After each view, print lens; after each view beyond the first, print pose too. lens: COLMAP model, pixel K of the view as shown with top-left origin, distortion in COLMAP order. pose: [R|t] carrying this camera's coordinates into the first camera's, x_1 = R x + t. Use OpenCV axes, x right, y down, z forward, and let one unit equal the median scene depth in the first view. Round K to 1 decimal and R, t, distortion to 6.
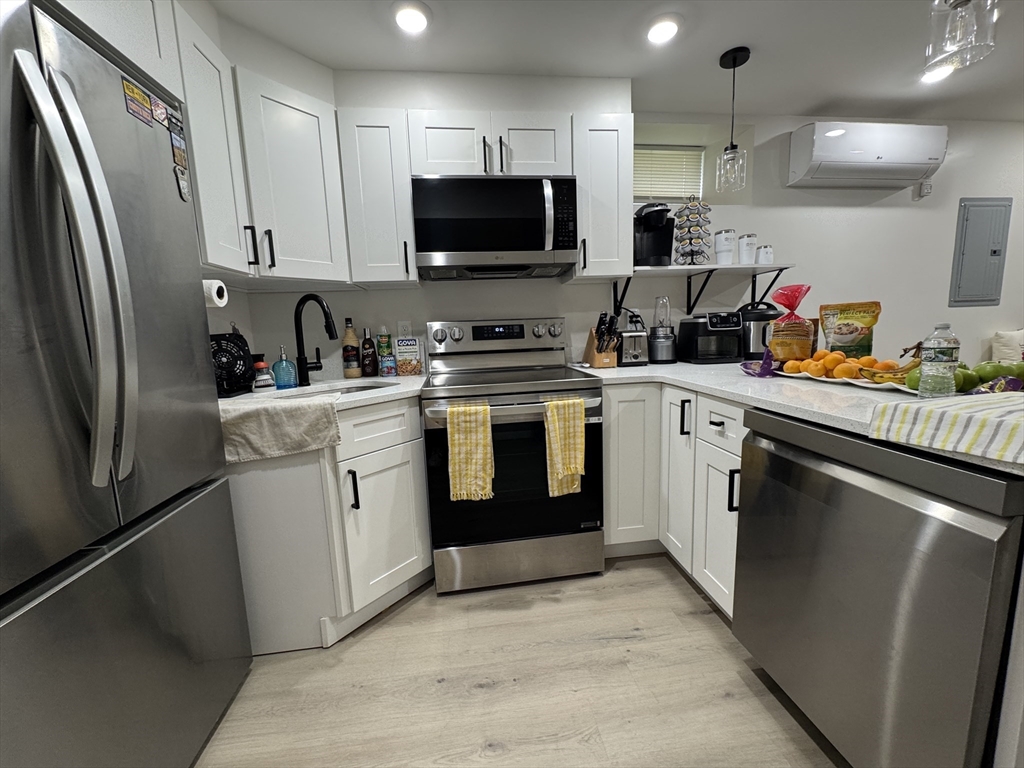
lens RADIAL K [[409.2, 0, 512.5], [0, 409.2, 385.8], [0, 0, 1]] dist [-0.001827, -0.000173]
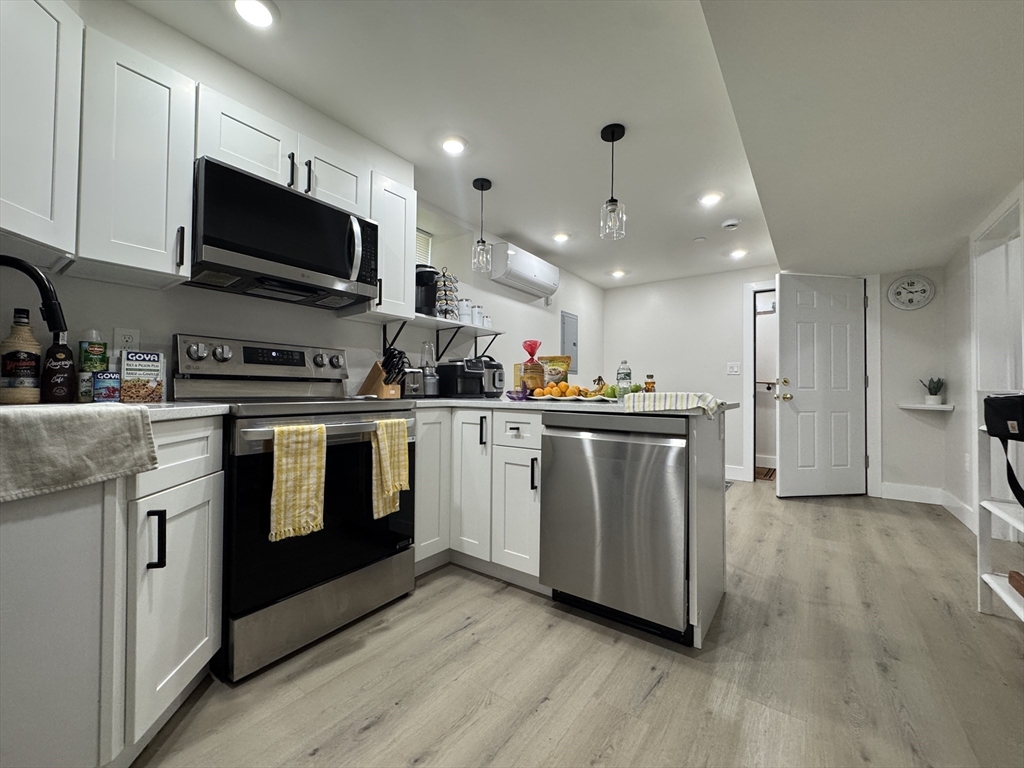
lens RADIAL K [[412.0, 0, 512.0], [0, 412.0, 384.0], [0, 0, 1]] dist [0.001914, -0.000035]
pose [[0.685290, 0.056562, 0.726070, -0.417938], [0.069299, 0.987391, -0.142326, 0.113620], [-0.724966, 0.147850, 0.672730, 0.047761]]
